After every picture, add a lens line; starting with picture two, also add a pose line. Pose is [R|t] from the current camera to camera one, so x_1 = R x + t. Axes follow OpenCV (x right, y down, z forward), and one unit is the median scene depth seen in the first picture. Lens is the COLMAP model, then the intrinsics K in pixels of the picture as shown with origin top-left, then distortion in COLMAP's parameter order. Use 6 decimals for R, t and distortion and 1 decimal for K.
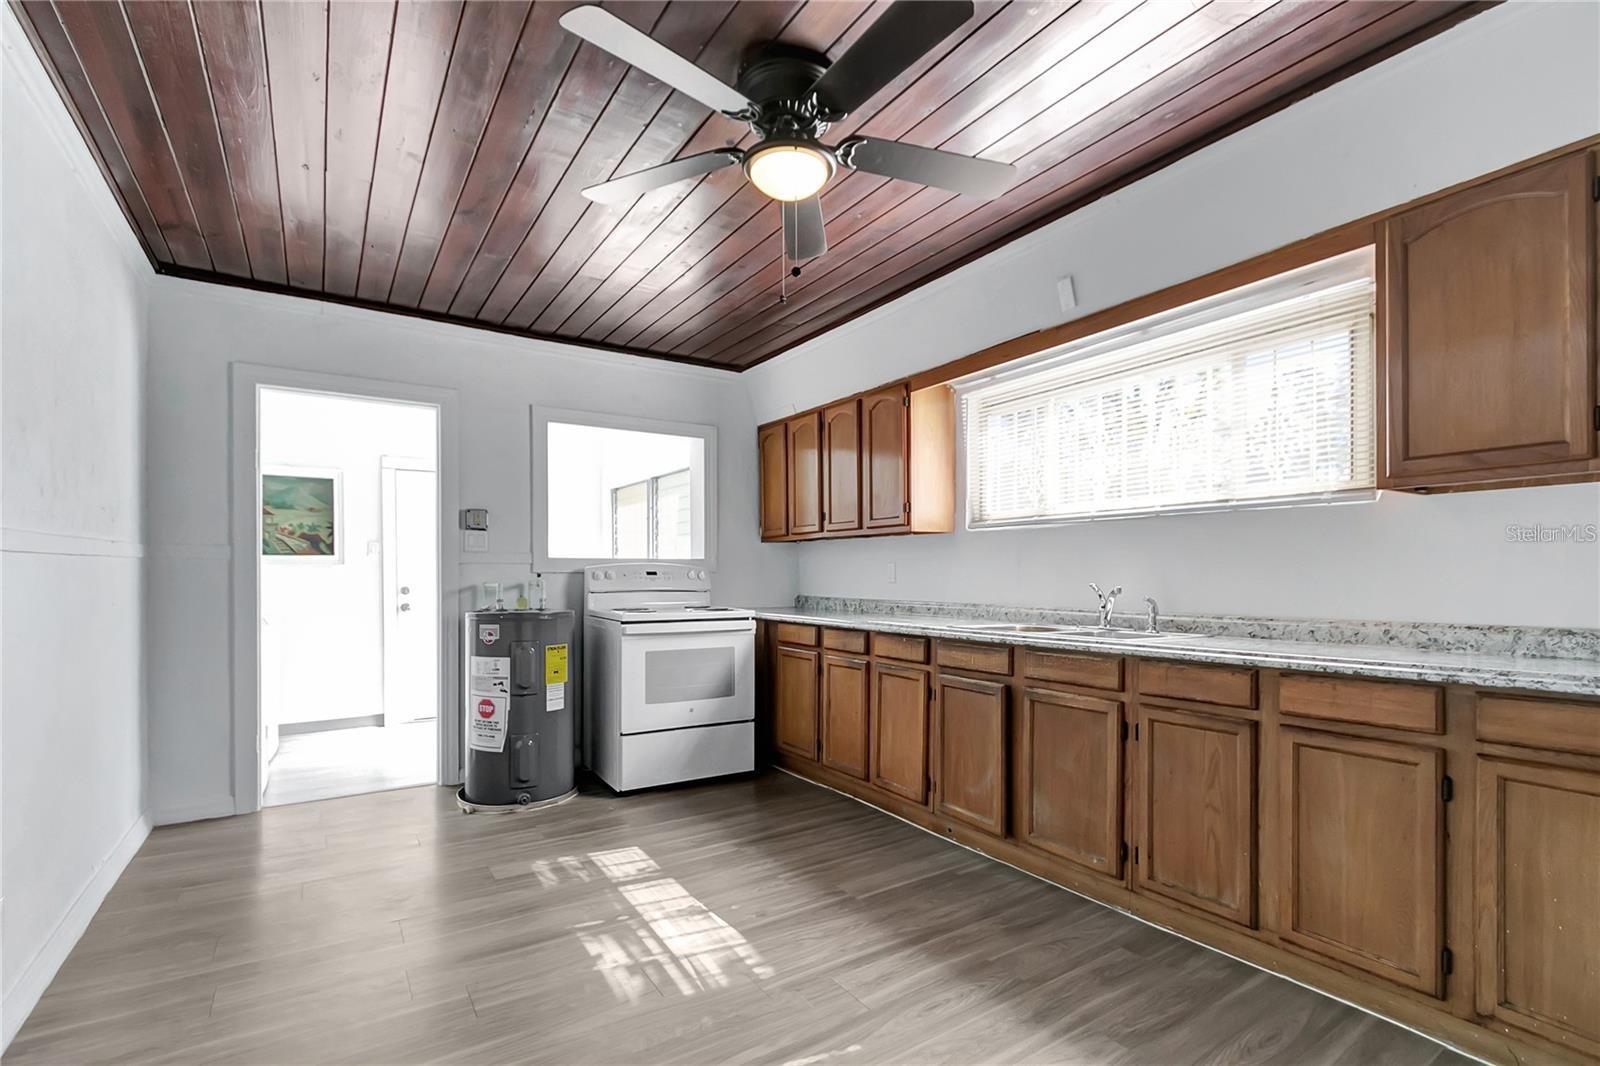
lens RADIAL K [[738.8, 0, 829.4], [0, 738.8, 564.5], [0, 0, 1]] dist [0.010760, 0.000140]
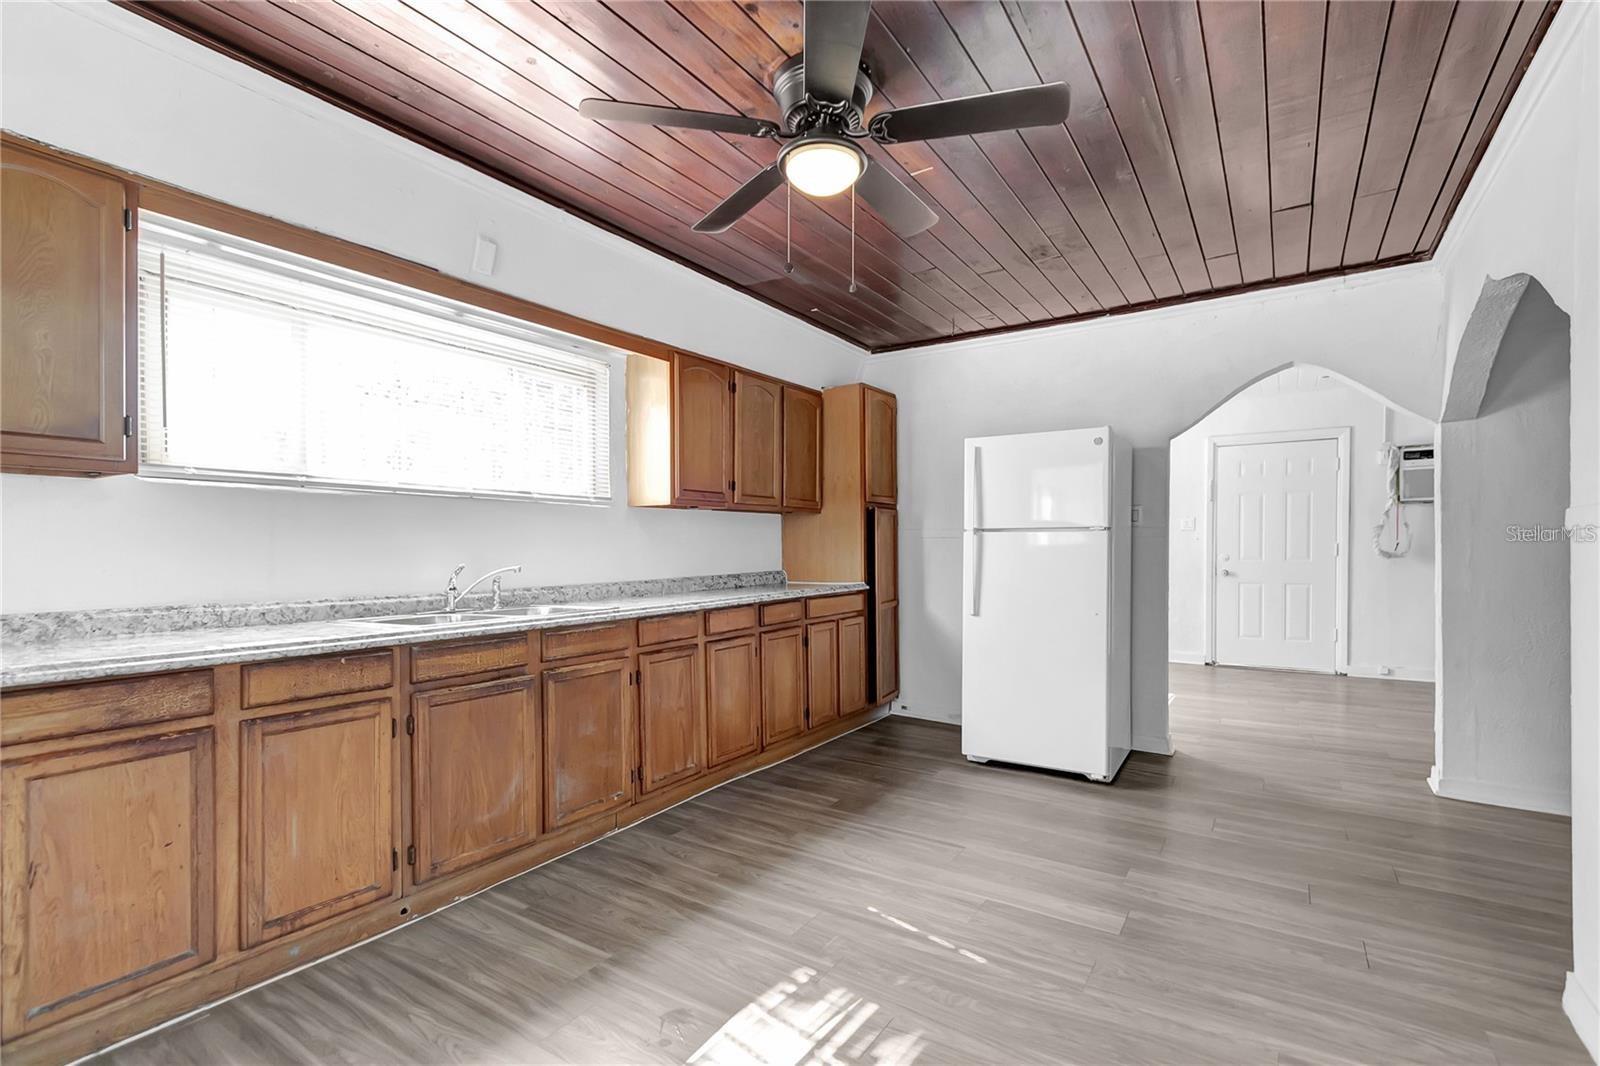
lens RADIAL K [[738.8, 0, 790.9], [0, 738.8, 541.8], [0, 0, 1]] dist [0.010760, 0.000140]
pose [[-0.378716, 0.017301, 0.925351, -0.934389], [-0.005134, 0.999771, -0.020794, 0.020433], [-0.925499, -0.012625, -0.378540, 1.338804]]
